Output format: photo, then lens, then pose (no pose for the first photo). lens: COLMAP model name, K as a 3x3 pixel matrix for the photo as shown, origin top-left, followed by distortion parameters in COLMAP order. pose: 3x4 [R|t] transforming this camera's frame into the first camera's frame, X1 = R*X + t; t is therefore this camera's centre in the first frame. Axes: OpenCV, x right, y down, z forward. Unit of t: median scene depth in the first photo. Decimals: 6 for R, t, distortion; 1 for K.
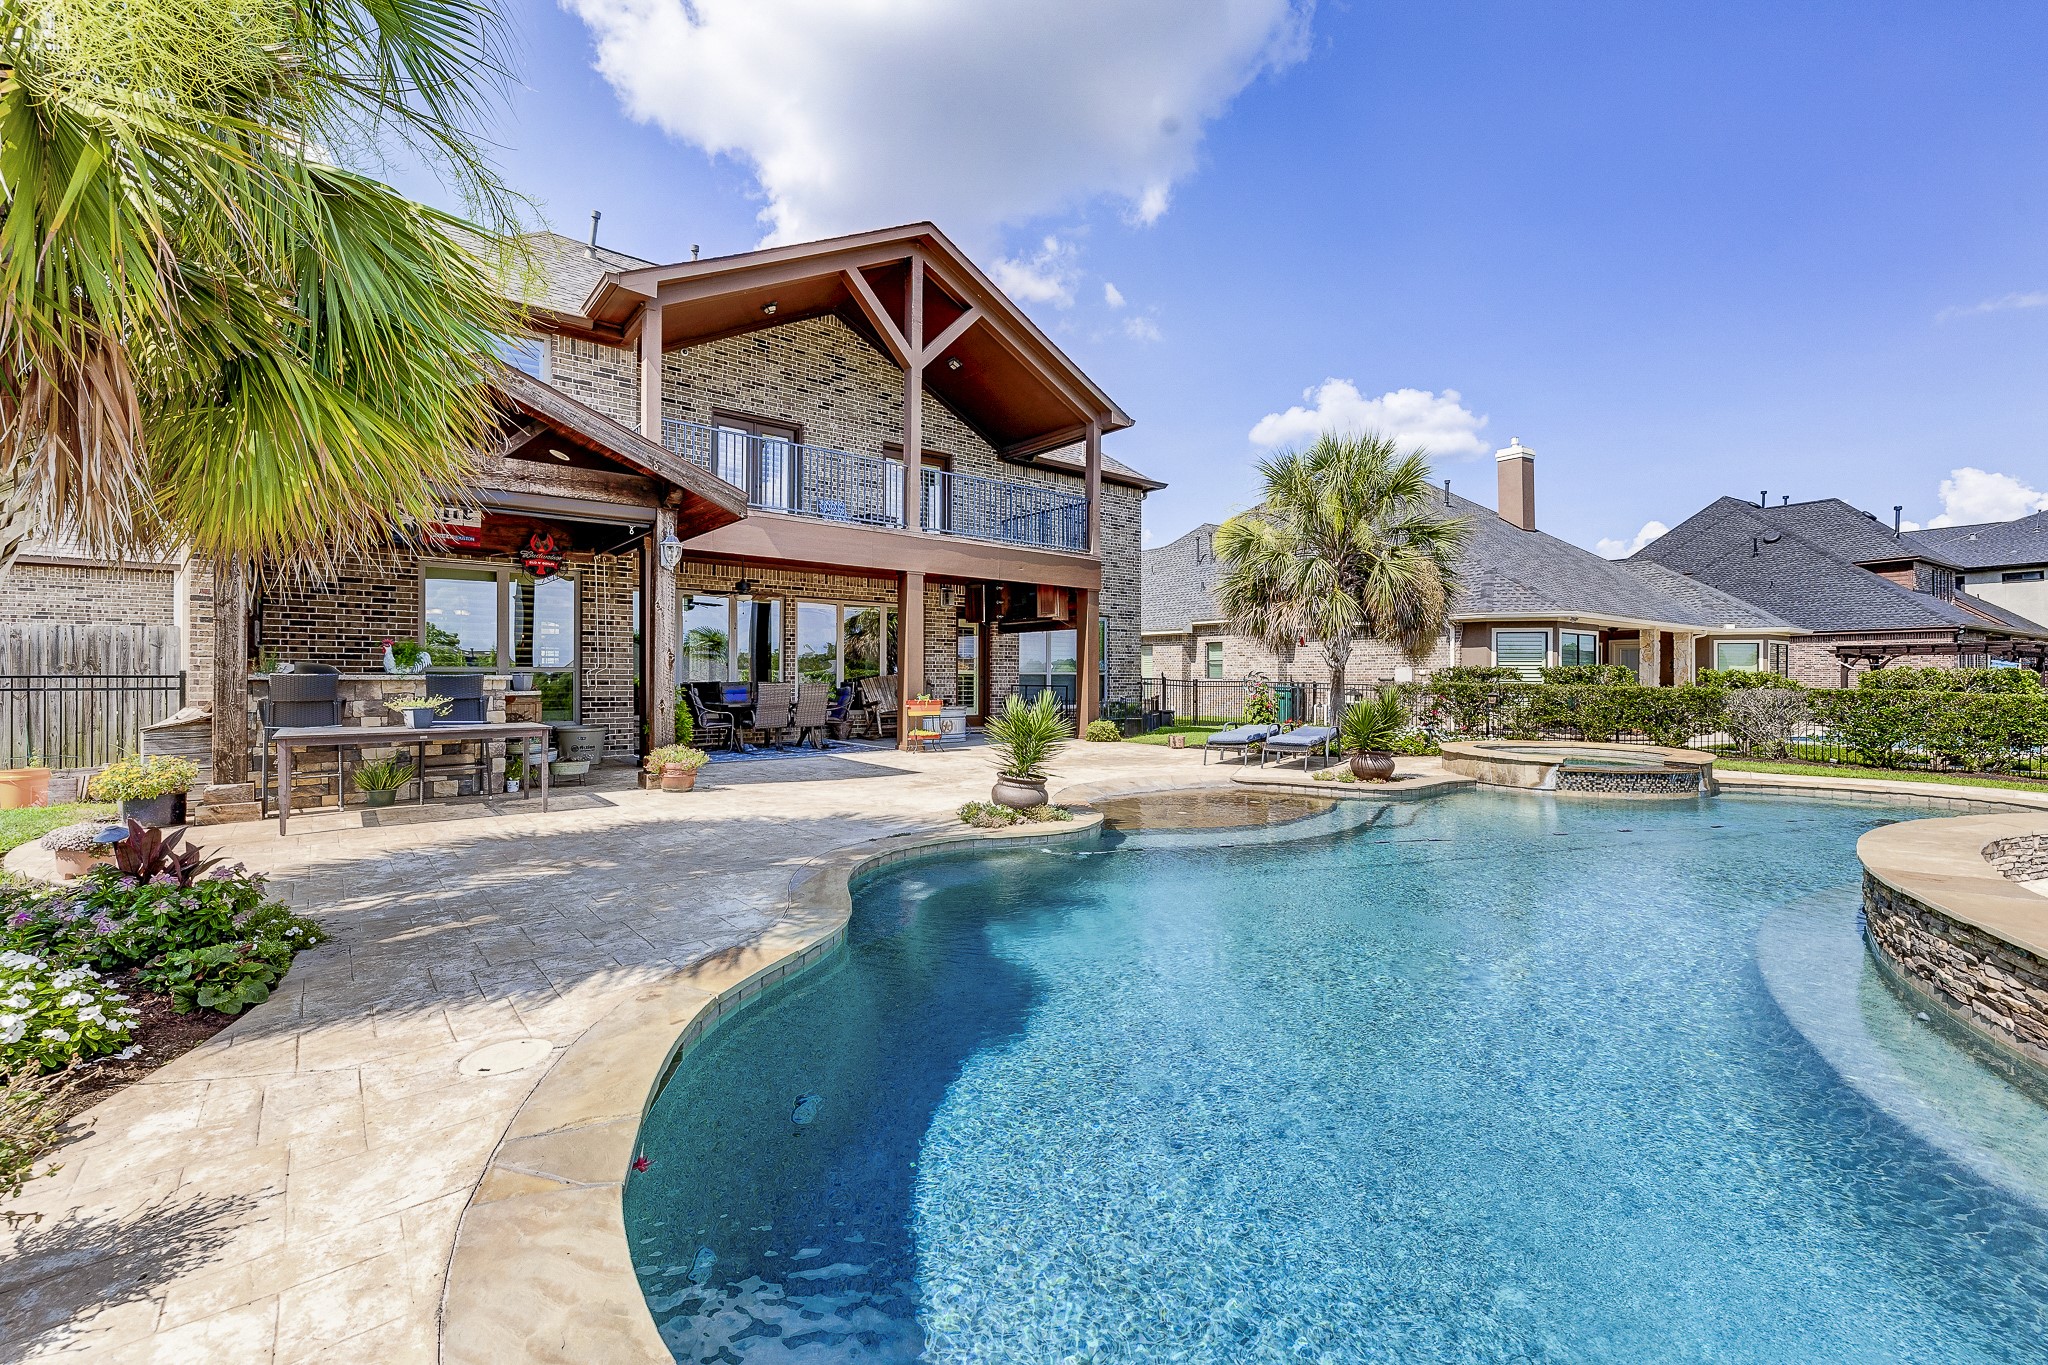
lens RADIAL K [[865.7, 0, 1023.6], [0, 865.7, 675.1], [0, 0, 1]] dist [-0.000351, 0.000829]
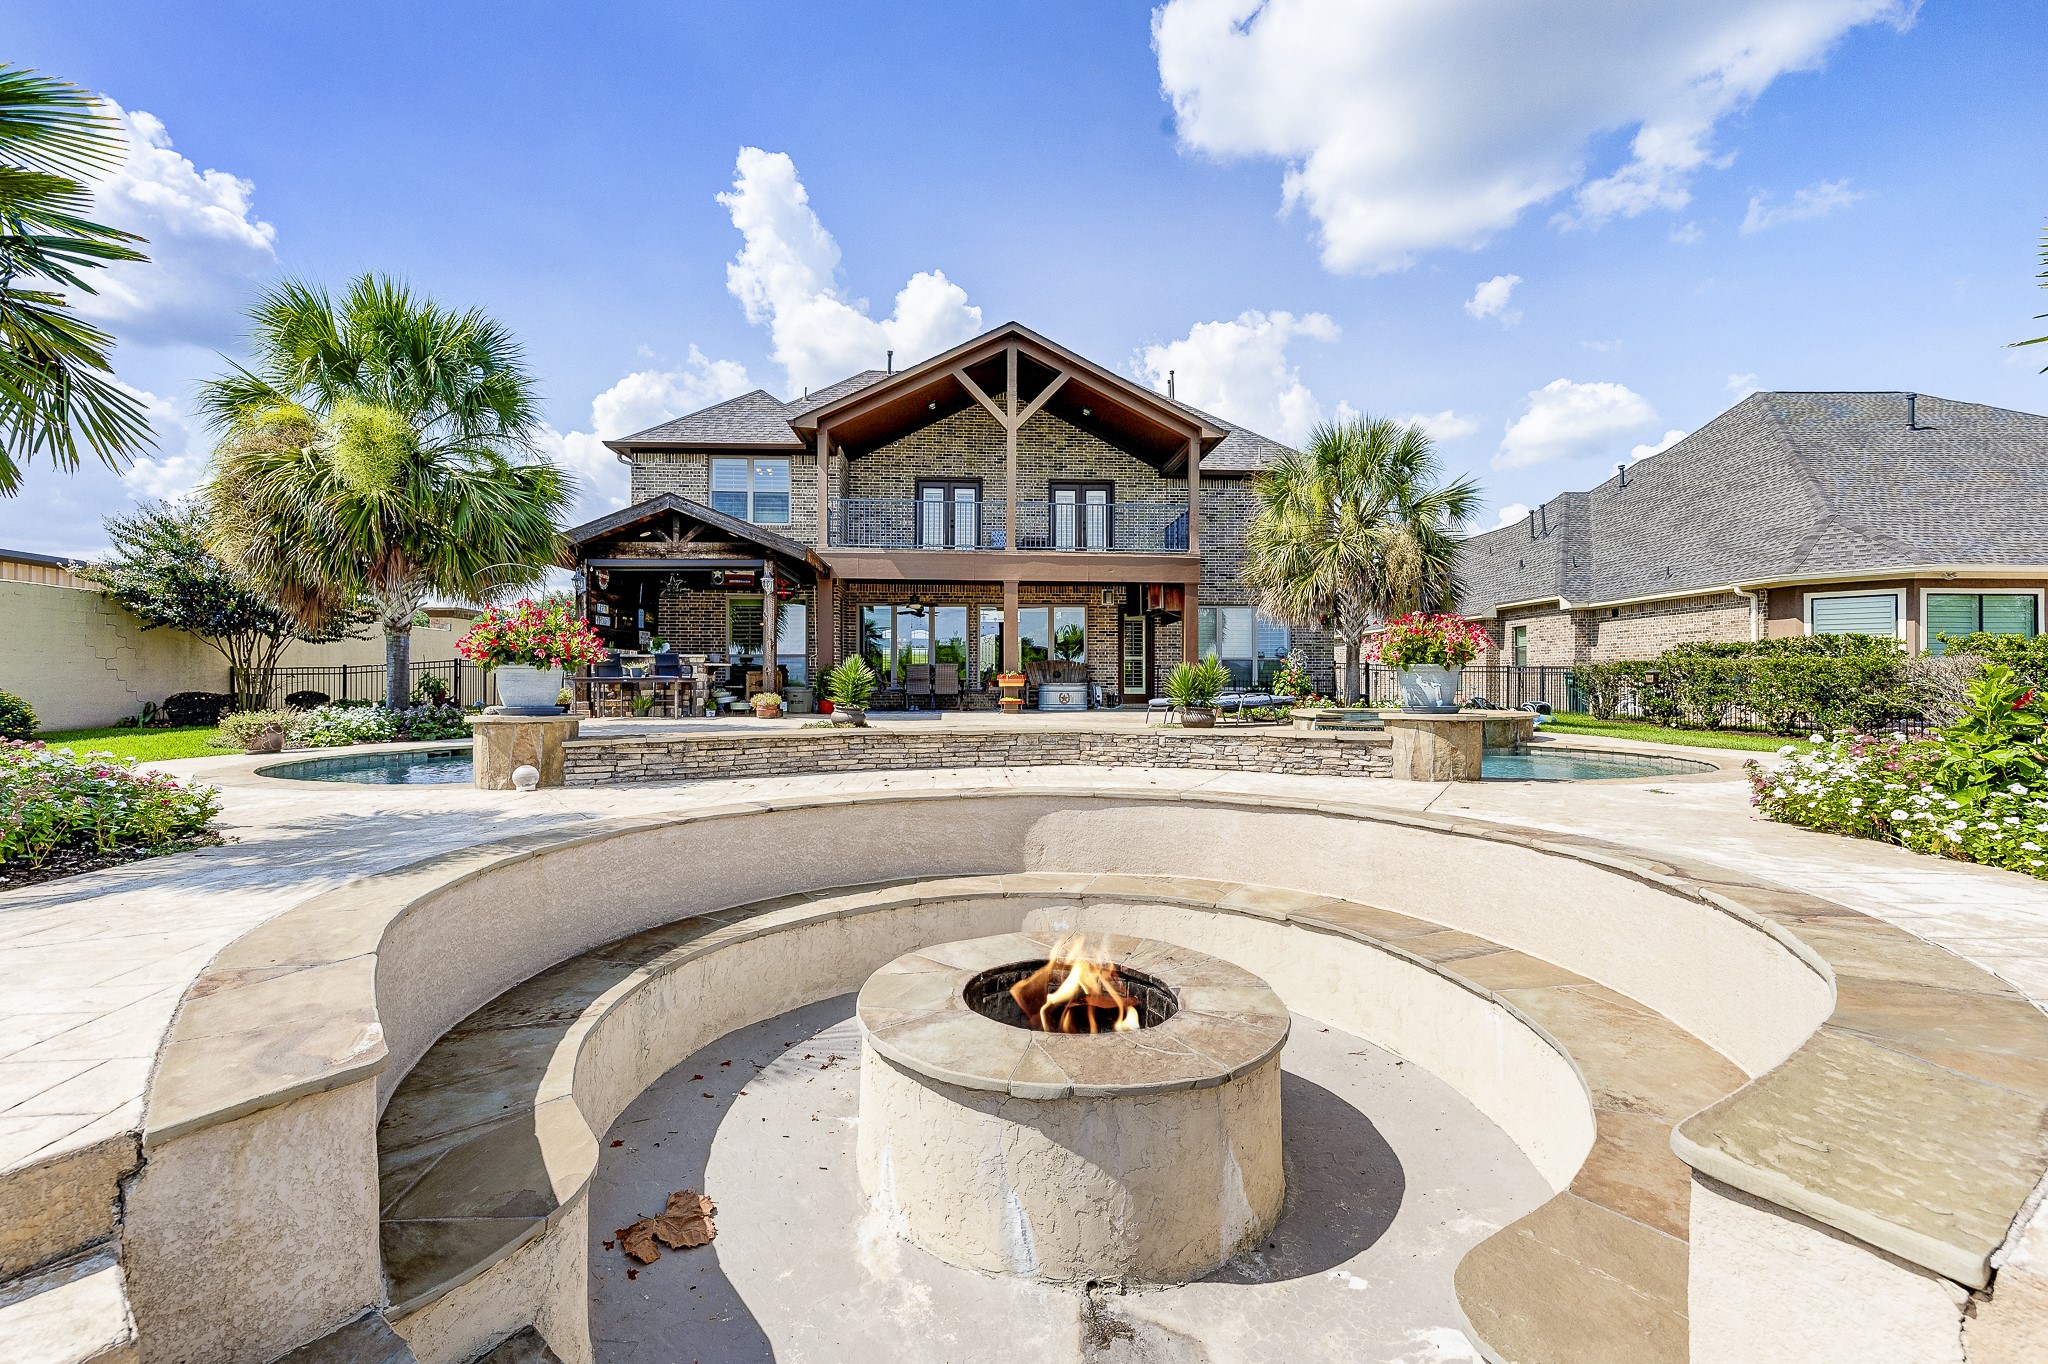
lens RADIAL K [[868.0, 0, 1019.1], [0, 868.0, 674.4], [0, 0, 1]] dist [0.000599, 0.000038]
pose [[0.811891, -0.006705, -0.583770, 0.666296], [0.002505, 0.999965, -0.008001, 0.037279], [0.583803, 0.005033, 0.811880, -0.089249]]
